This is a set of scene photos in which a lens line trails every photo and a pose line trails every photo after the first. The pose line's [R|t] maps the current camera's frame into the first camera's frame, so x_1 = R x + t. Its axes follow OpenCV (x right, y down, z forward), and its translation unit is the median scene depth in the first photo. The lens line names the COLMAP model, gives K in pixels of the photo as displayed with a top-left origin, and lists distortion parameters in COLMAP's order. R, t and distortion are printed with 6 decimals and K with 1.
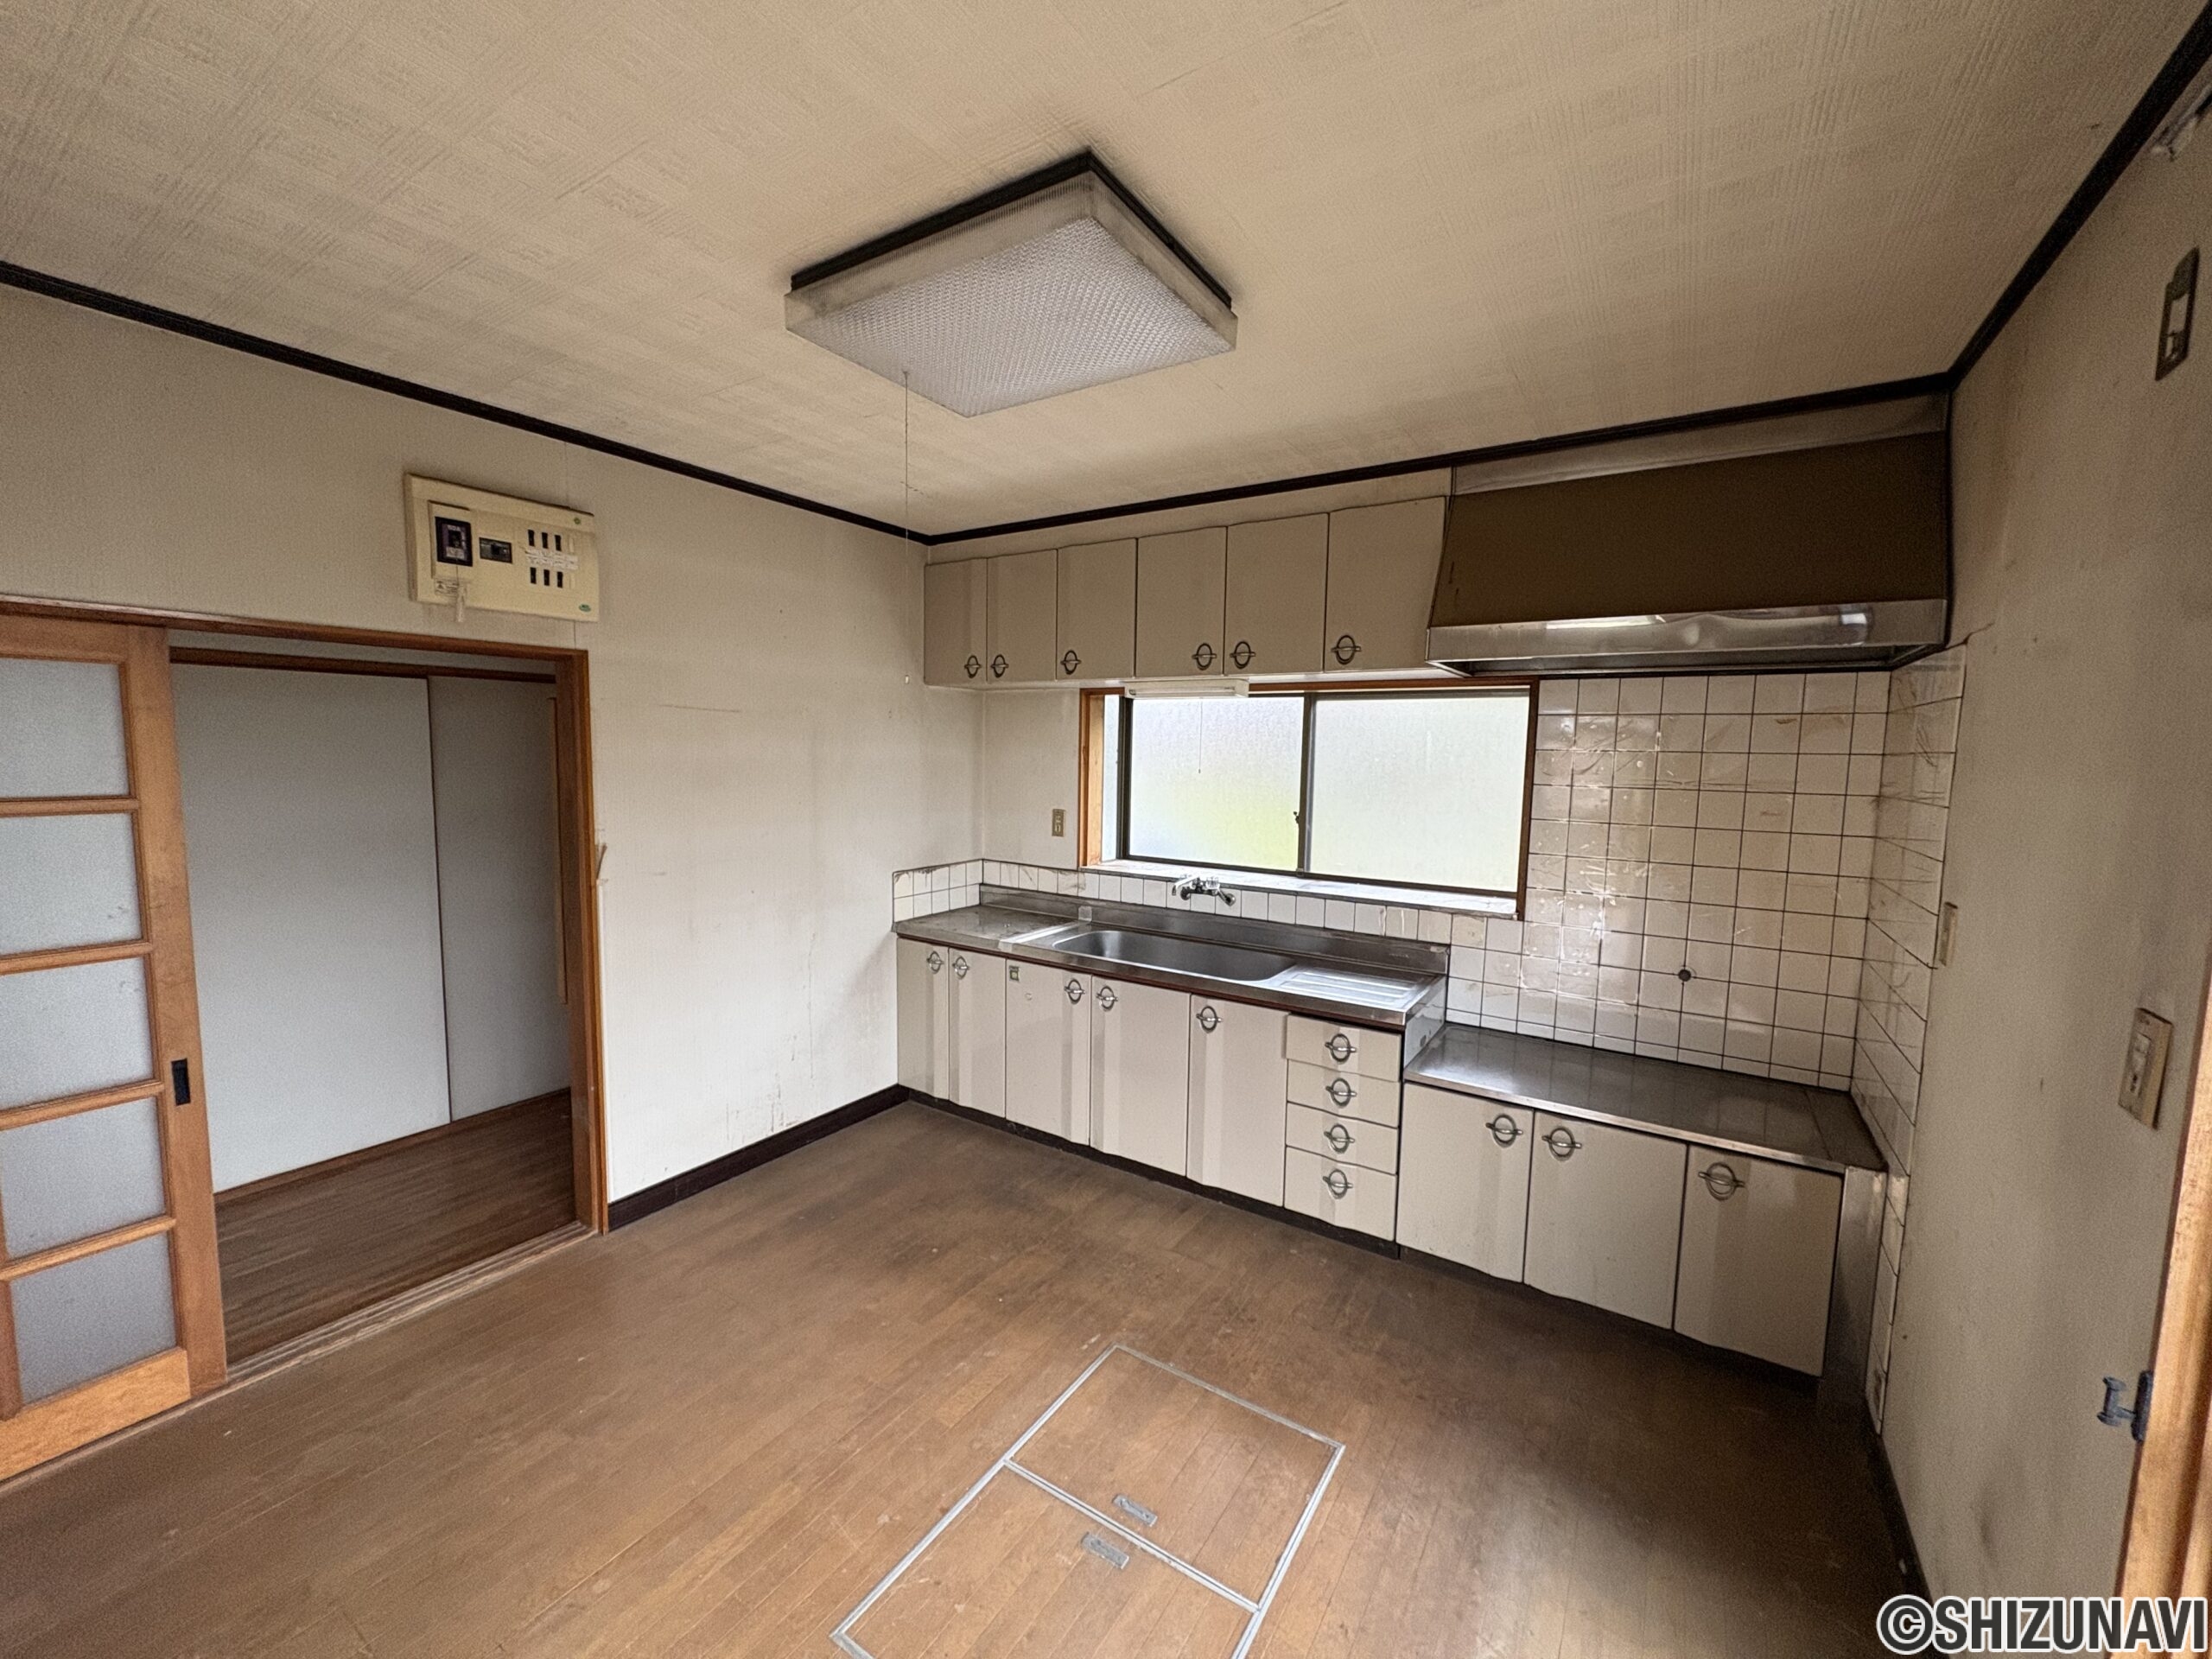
lens RADIAL K [[874.3, 0, 1106.0], [0, 874.3, 829.5], [0, 0, 1]] dist [0.000562, 0.000051]
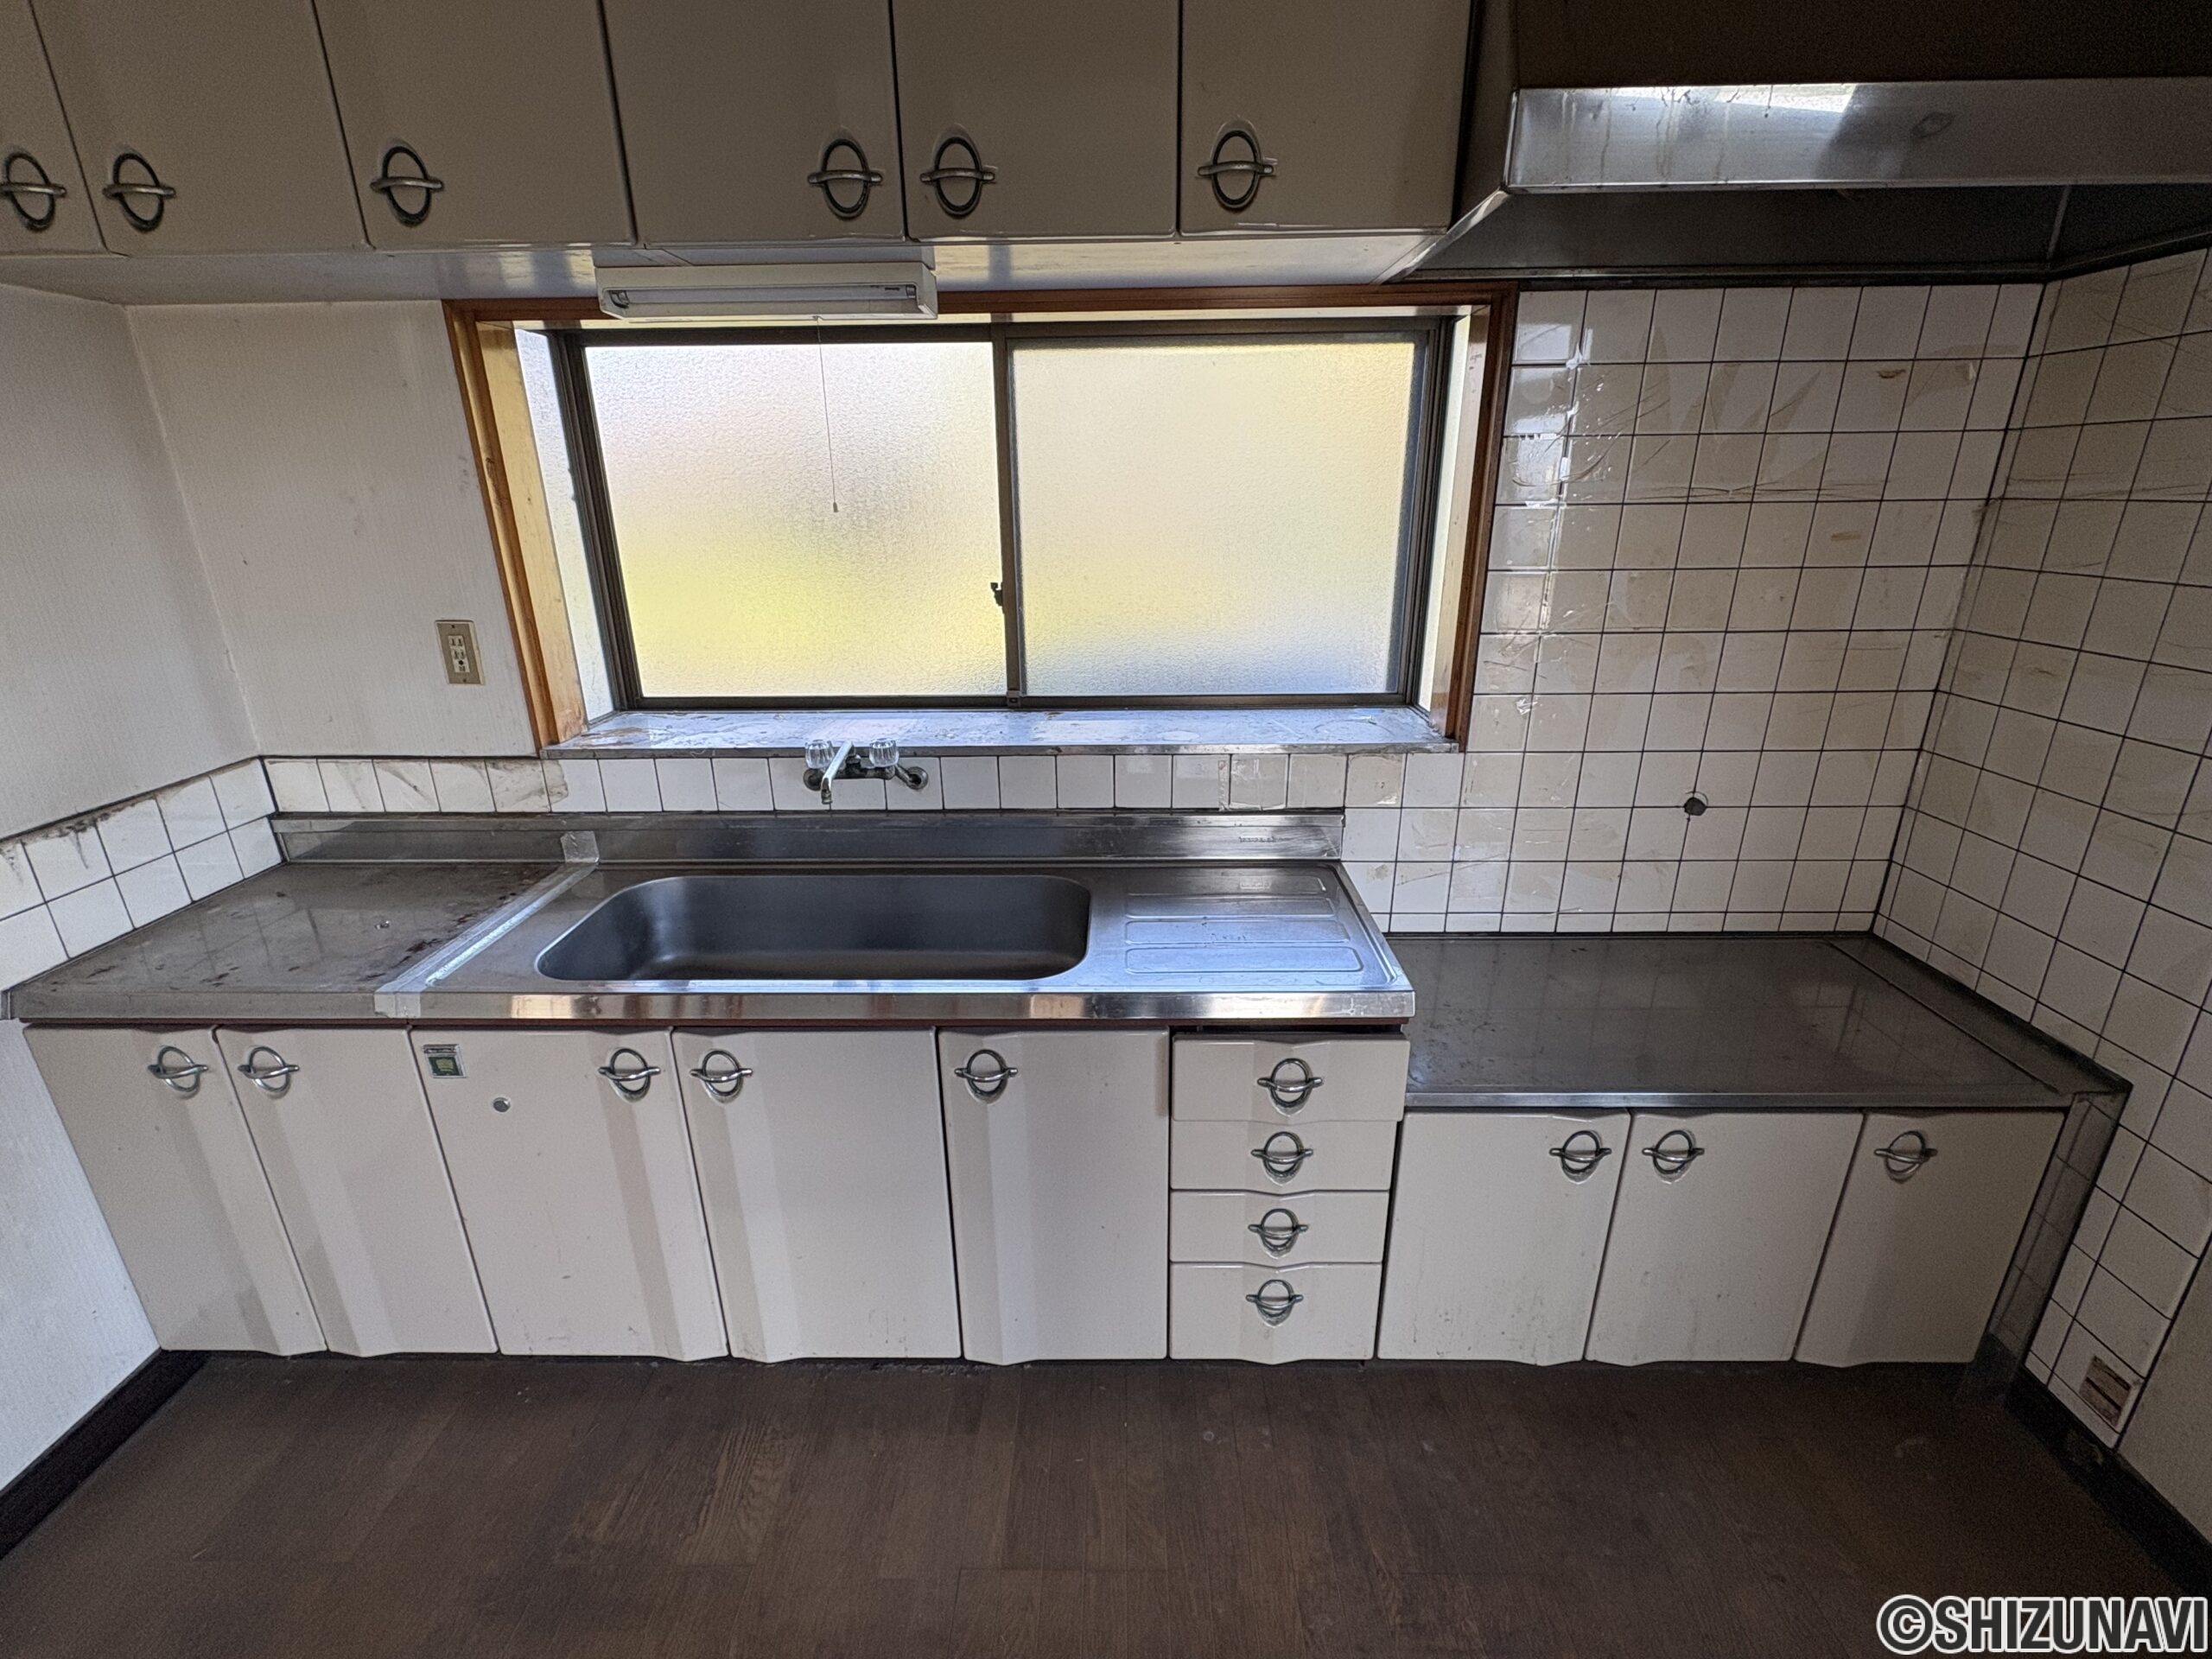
lens RADIAL K [[989.3, 0, 1104.8], [0, 989.3, 831.1], [0, 0, 1]] dist [0.000991, 0.000225]
pose [[0.845188, -0.203223, 0.494326, -0.051296], [0.074975, 0.960827, 0.266816, -0.032513], [-0.529184, -0.188448, 0.827316, 0.480057]]
